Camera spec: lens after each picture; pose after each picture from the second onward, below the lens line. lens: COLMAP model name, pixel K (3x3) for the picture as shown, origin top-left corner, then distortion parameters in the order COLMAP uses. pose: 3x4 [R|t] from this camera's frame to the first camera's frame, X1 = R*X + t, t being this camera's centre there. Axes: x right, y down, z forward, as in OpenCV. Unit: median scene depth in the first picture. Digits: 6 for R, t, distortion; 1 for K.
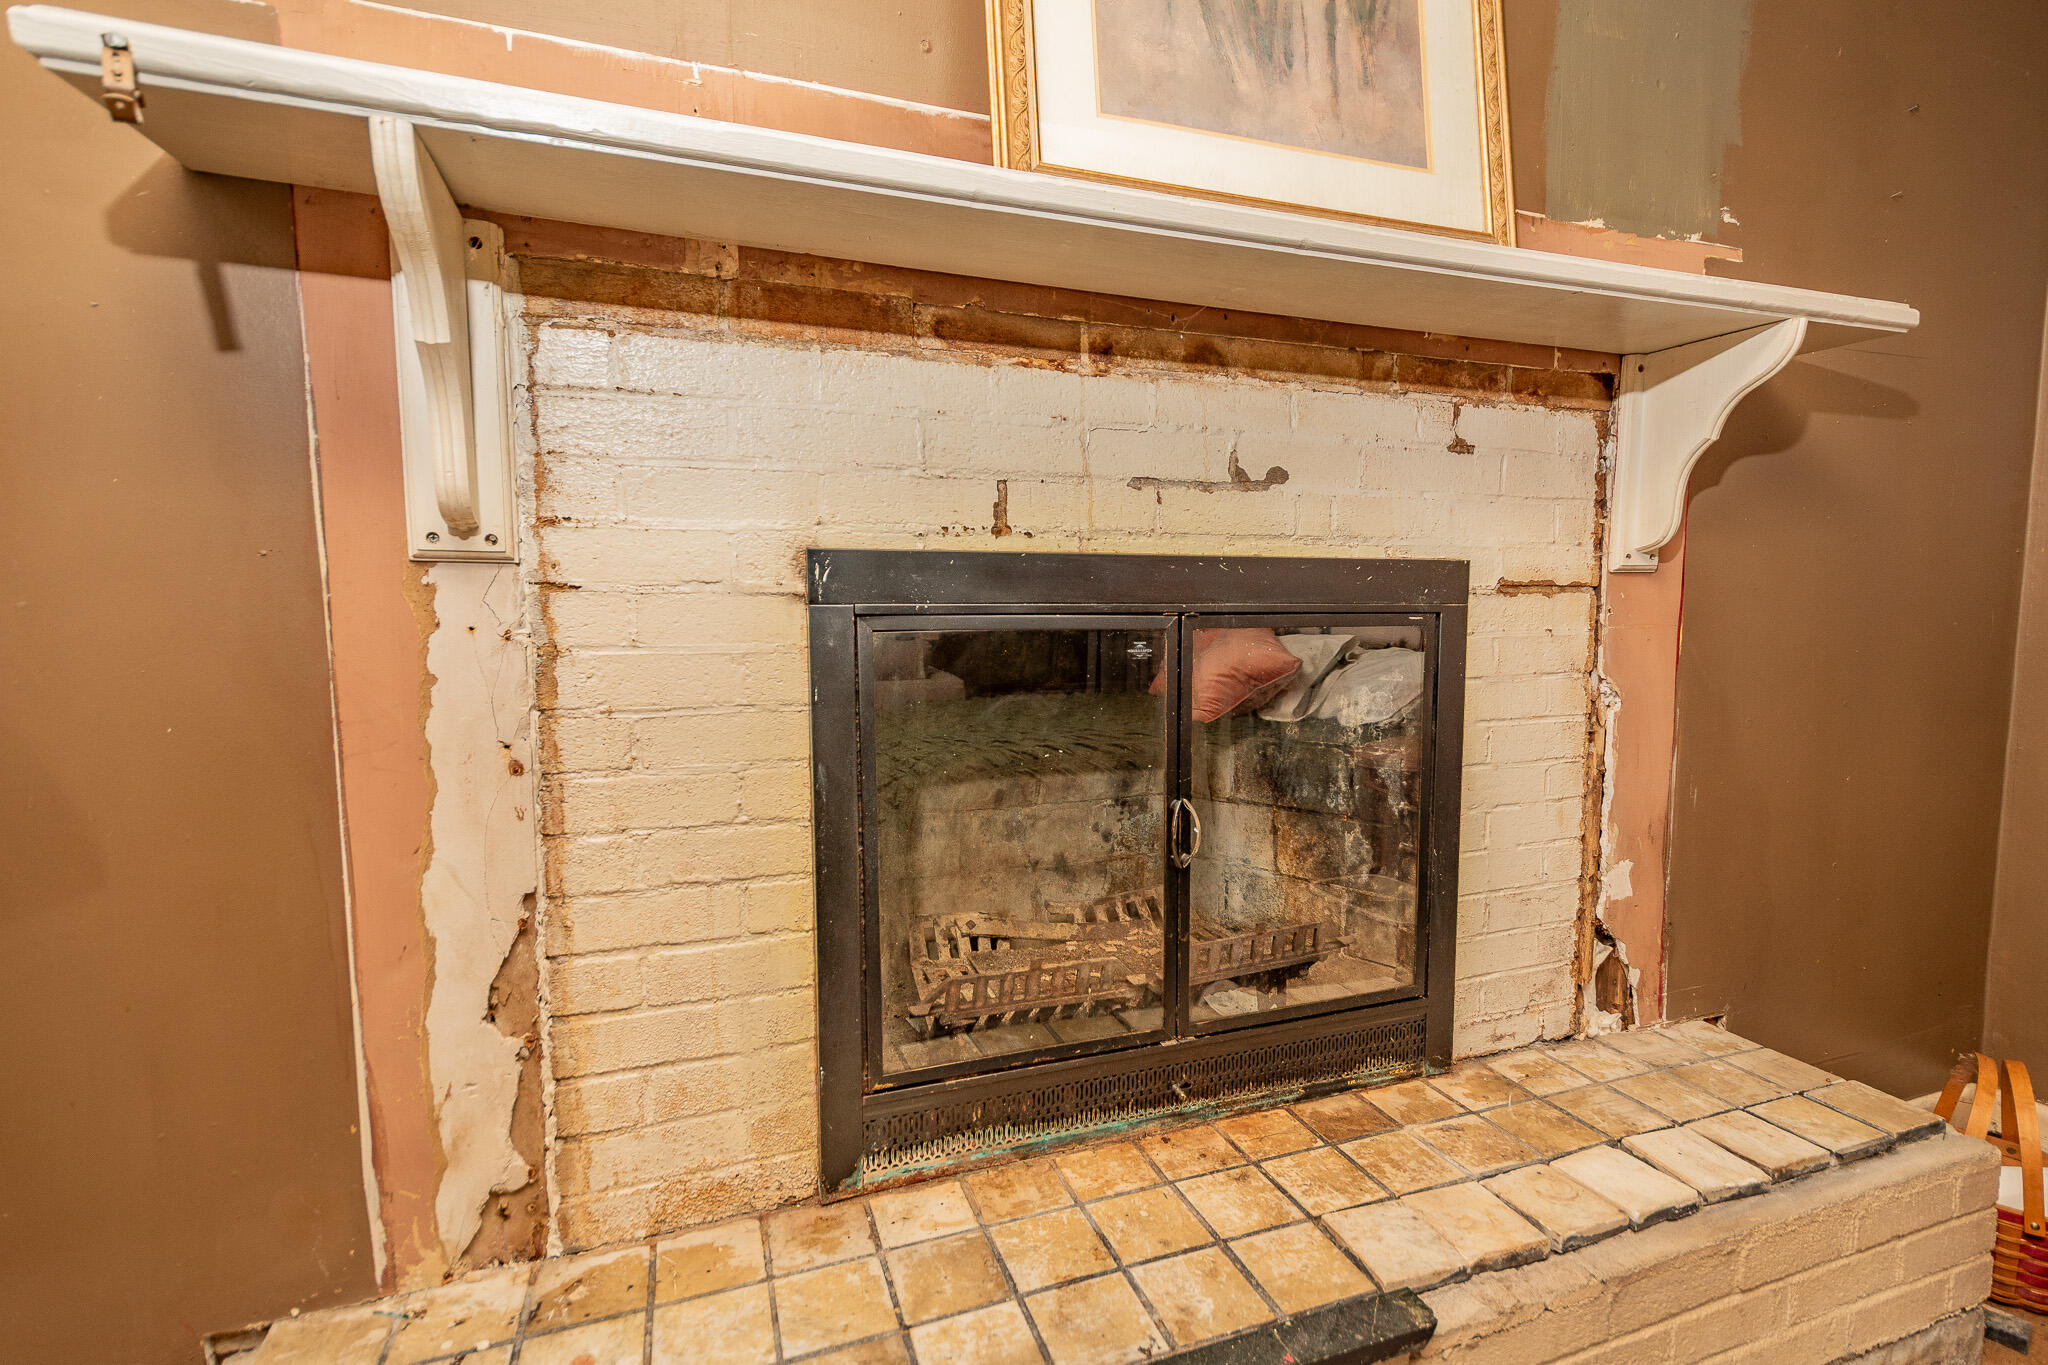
lens RADIAL K [[905.5, 0, 1015.2], [0, 905.5, 681.4], [0, 0, 1]] dist [0.004920, -0.001359]
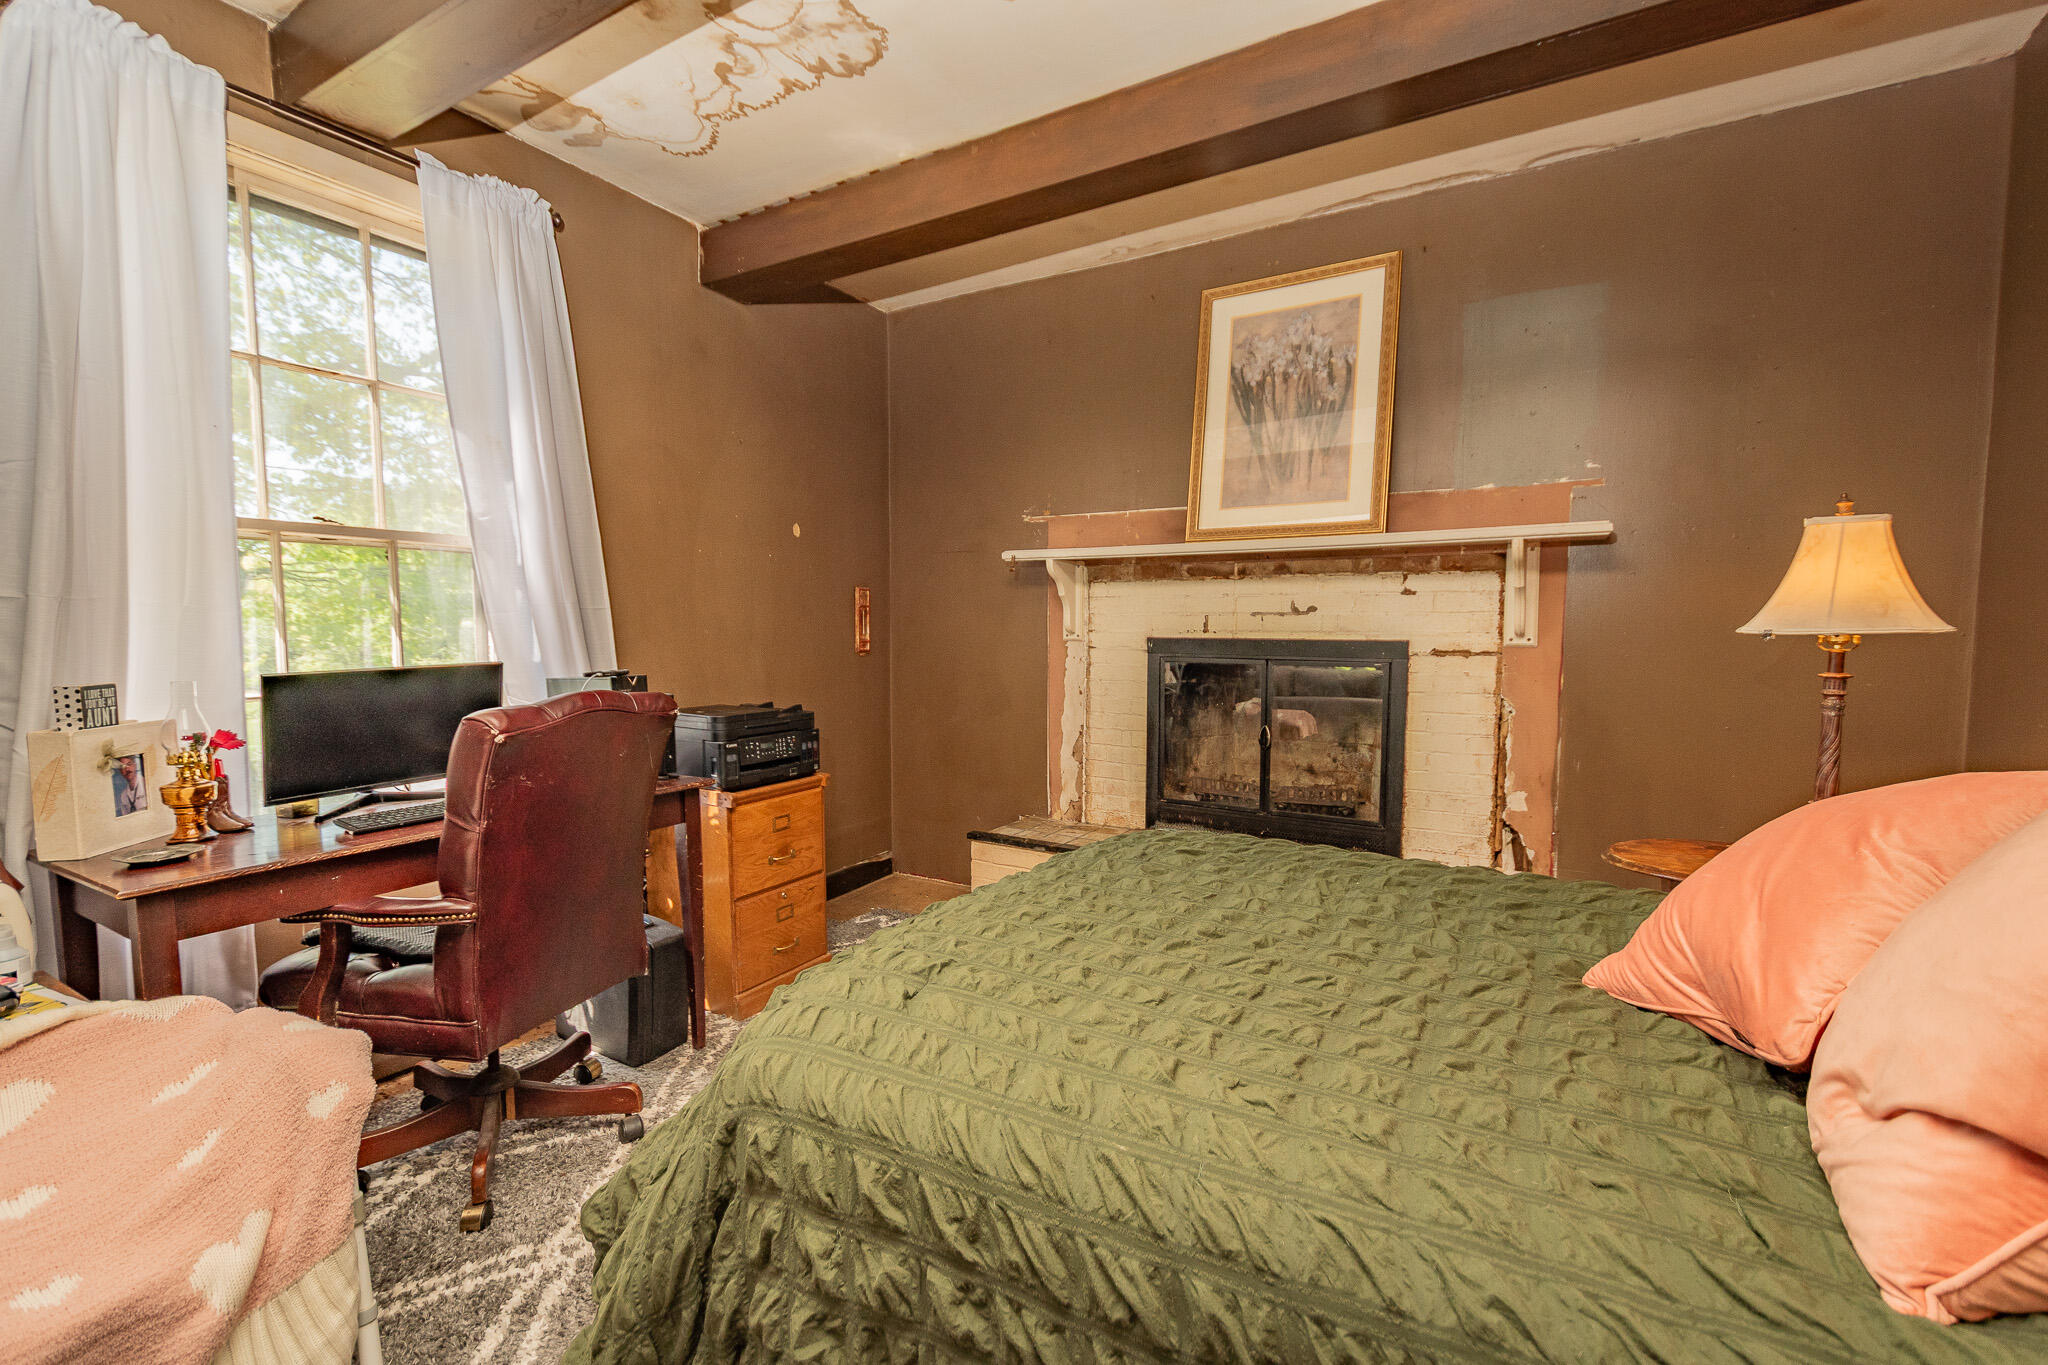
lens RADIAL K [[905.5, 0, 1022.2], [0, 905.5, 687.8], [0, 0, 1]] dist [0.004920, -0.001359]
pose [[0.645604, 0.064297, -0.760961, 1.925402], [-0.065373, 0.997445, 0.028815, -0.019134], [0.760869, 0.031144, 0.648158, -1.477673]]
